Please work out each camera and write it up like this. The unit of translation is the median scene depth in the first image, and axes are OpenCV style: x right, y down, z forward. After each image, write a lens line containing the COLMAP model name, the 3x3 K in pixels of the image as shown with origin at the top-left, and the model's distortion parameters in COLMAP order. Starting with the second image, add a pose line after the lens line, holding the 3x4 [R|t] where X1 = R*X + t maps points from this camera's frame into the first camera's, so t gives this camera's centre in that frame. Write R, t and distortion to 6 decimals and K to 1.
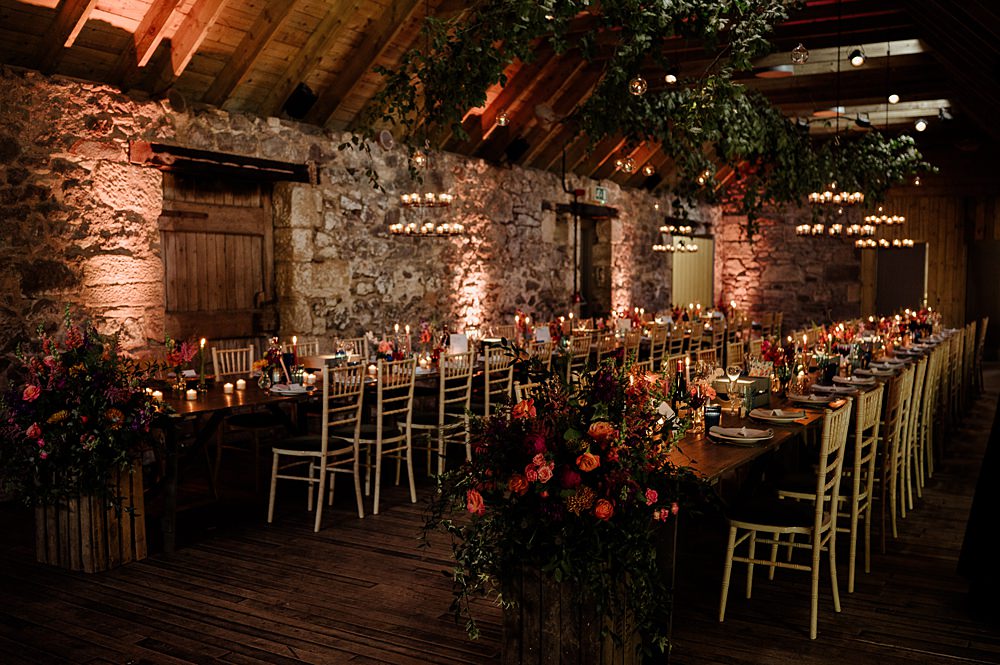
lens RADIAL K [[951.3, 0, 500.0], [0, 951.3, 332.5], [0, 0, 1]] dist [-0.069465, 0.004993]
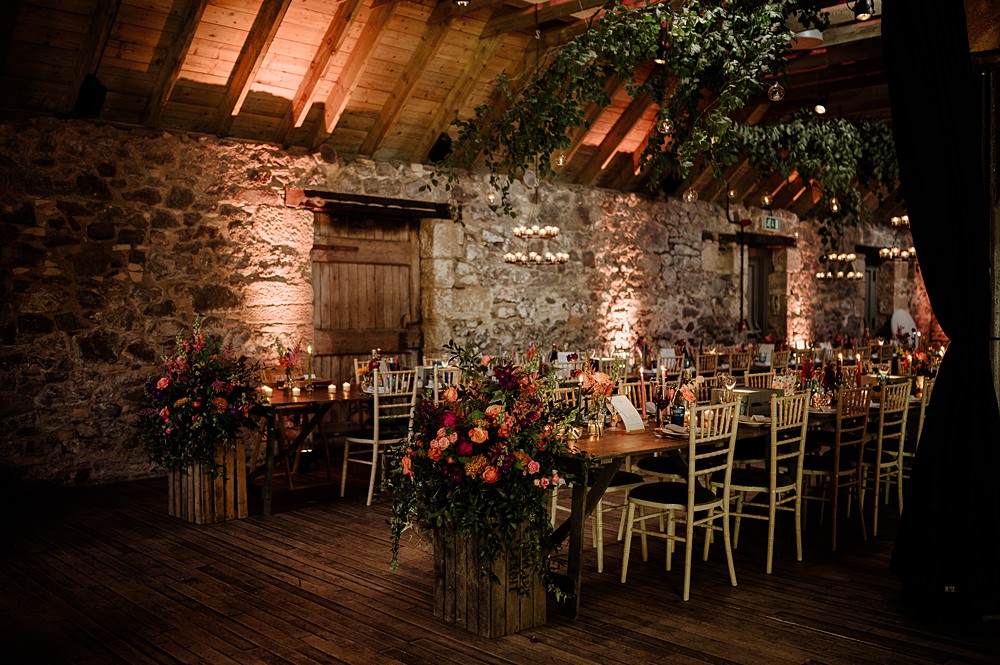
lens RADIAL K [[951.3, 0, 500.0], [0, 951.3, 332.5], [0, 0, 1]] dist [-0.069465, 0.004993]
pose [[0.959288, 0.008134, -0.282314, 0.188286], [-0.018296, 0.999275, -0.033377, 0.016538], [0.281838, 0.037183, 0.958741, -0.081457]]
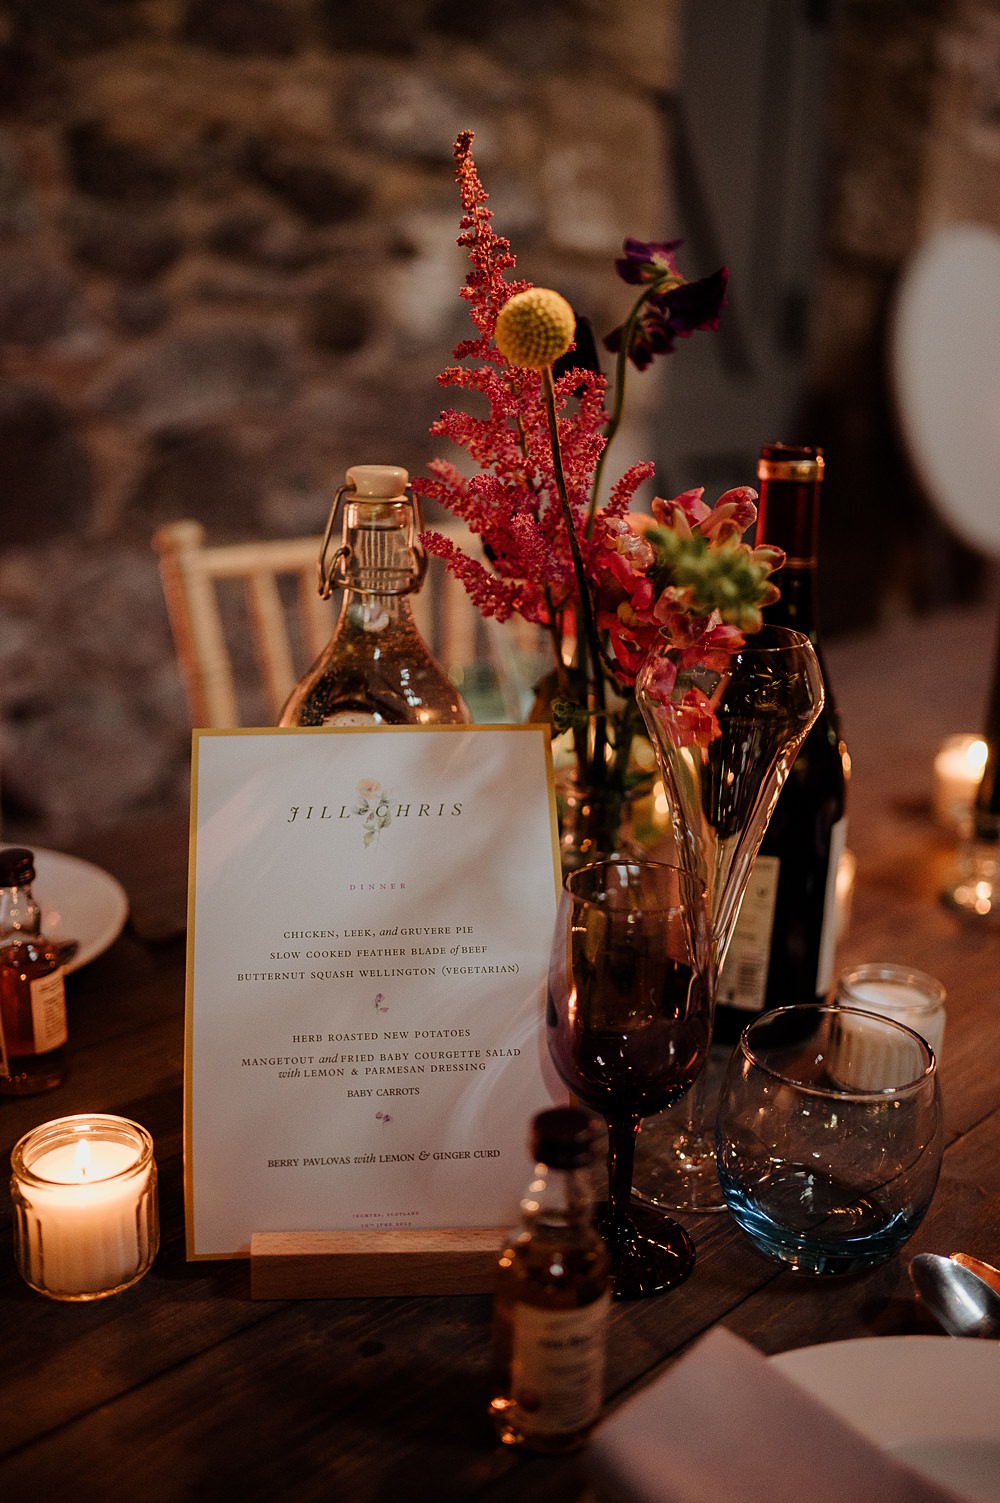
lens RADIAL K [[1429.8, 0, 500.0], [0, 1429.8, 751.5], [0, 0, 1]] dist [-0.069465, 0.004993]
pose [[0.972946, 0.104171, -0.206216, 0.408230], [-0.051836, 0.968251, 0.244548, -0.058026], [0.225143, -0.227243, 0.947455, 1.607385]]
